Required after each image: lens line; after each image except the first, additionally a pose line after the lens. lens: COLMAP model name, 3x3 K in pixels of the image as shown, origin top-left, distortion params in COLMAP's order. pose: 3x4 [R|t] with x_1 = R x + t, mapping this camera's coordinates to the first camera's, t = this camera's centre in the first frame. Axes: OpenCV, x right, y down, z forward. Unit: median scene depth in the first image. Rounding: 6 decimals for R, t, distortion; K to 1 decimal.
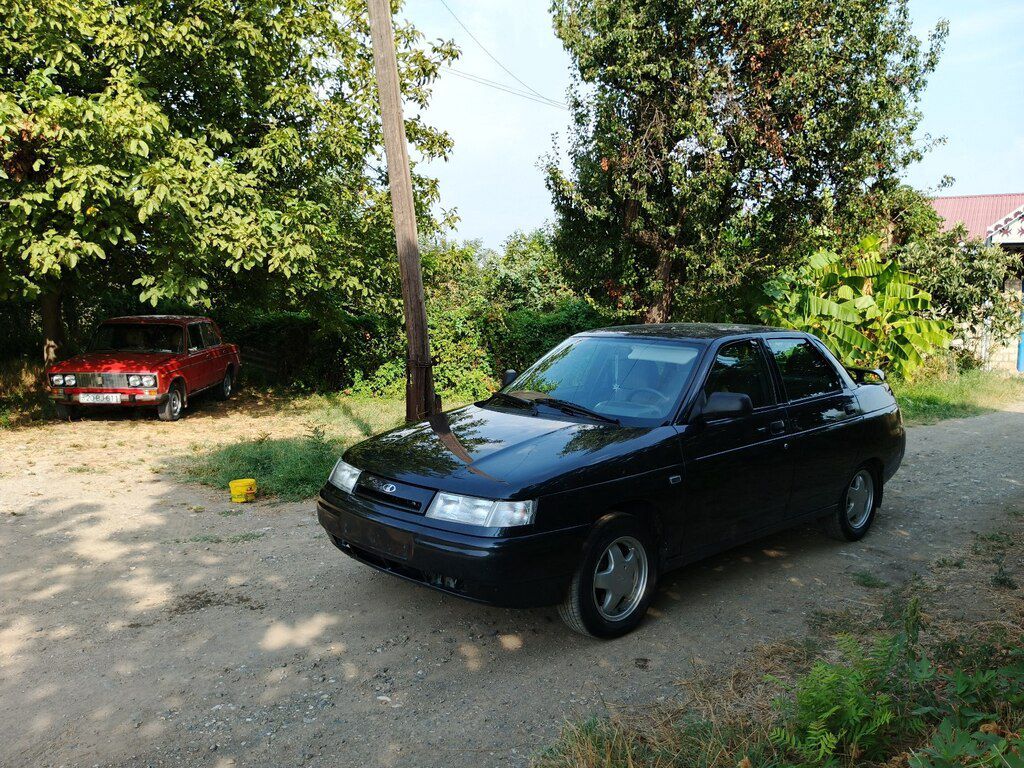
lens RADIAL K [[820.2, 0, 512.0], [0, 820.2, 384.0], [0, 0, 1]] dist [0.071106, -0.160546]
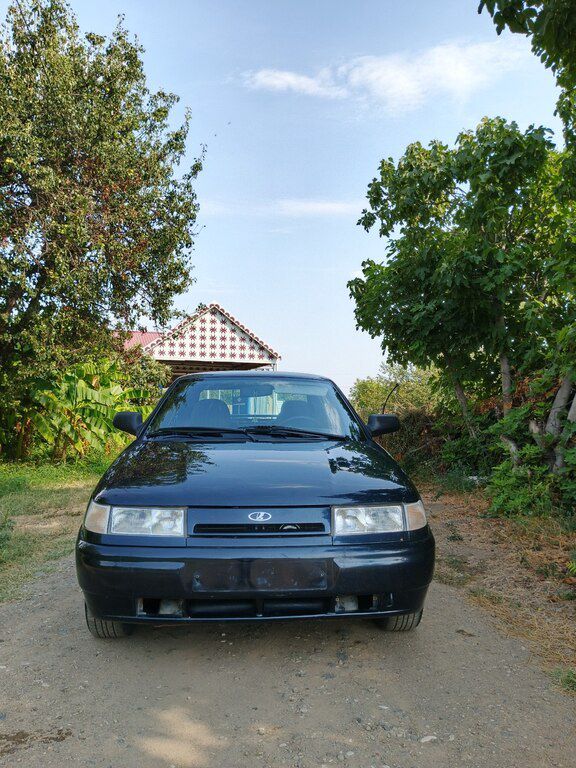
lens RADIAL K [[615.1, 0, 288.0], [0, 615.1, 384.0], [0, 0, 1]] dist [0.071106, -0.160546]
pose [[0.571217, 0.066879, 0.818070, -0.258175], [0.052365, 0.991675, -0.117636, 0.025367], [-0.819127, 0.110034, 0.562960, 0.228206]]
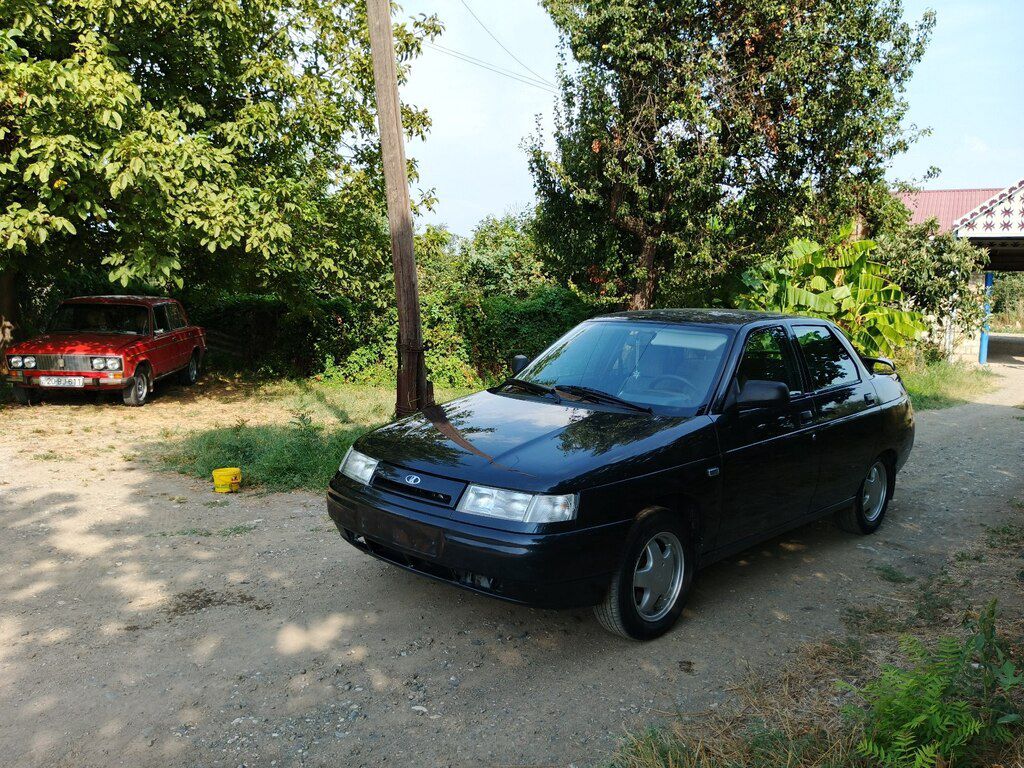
lens RADIAL K [[820.2, 0, 512.0], [0, 820.2, 384.0], [0, 0, 1]] dist [0.071106, -0.160546]
pose [[0.998687, 0.008901, 0.050454, -0.032483], [-0.009641, 0.999849, 0.014451, 0.001326], [-0.050317, -0.014918, 0.998622, 0.025428]]
